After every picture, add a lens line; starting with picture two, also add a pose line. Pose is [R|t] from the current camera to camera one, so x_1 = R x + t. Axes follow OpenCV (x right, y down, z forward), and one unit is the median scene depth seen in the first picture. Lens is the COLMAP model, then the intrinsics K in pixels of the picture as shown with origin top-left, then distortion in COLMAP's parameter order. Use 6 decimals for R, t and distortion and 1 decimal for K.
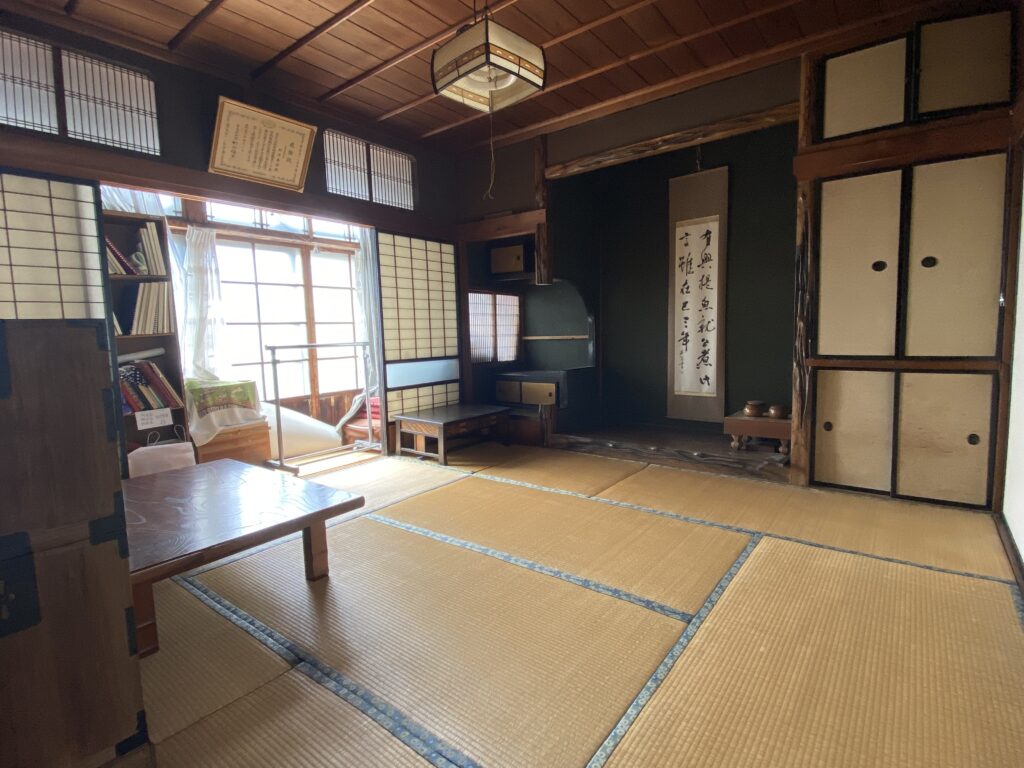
lens RADIAL K [[517.9, 0, 510.1], [0, 517.9, 380.2], [0, 0, 1]] dist [0.003624, -0.001963]
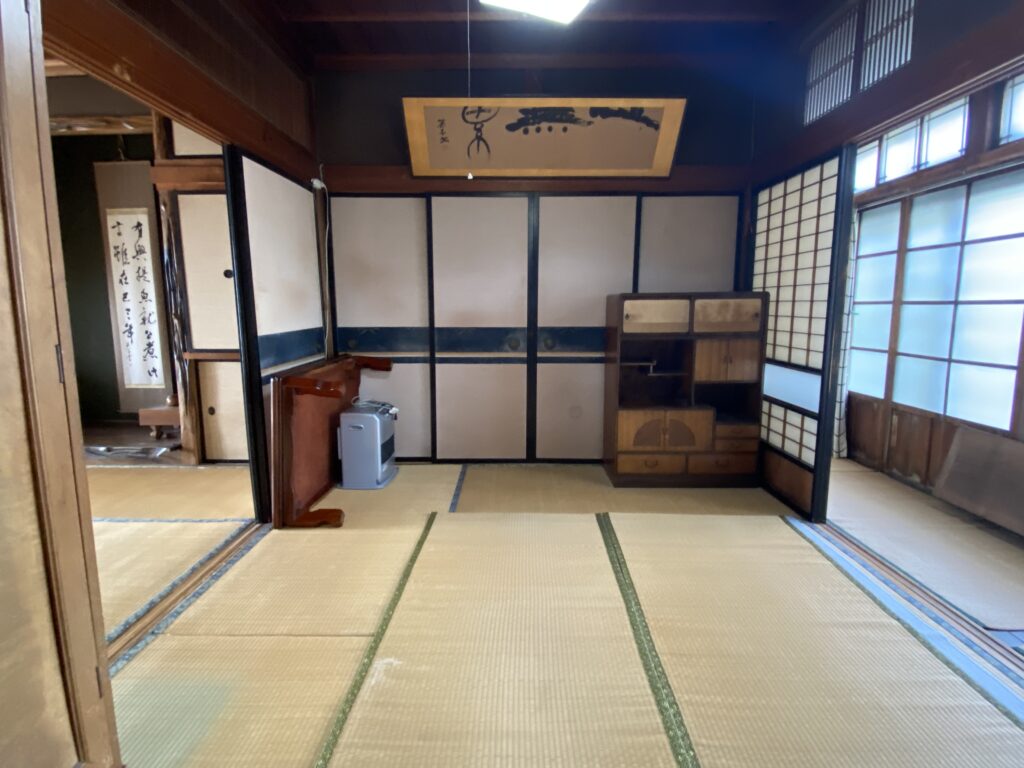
lens RADIAL K [[517.9, 0, 508.4], [0, 517.9, 377.6], [0, 0, 1]] dist [0.003624, -0.001963]
pose [[0.798017, -0.058715, 0.599768, 0.330908], [0.040180, 0.998212, 0.044260, -0.006313], [-0.601294, -0.011221, 0.798949, -0.226864]]
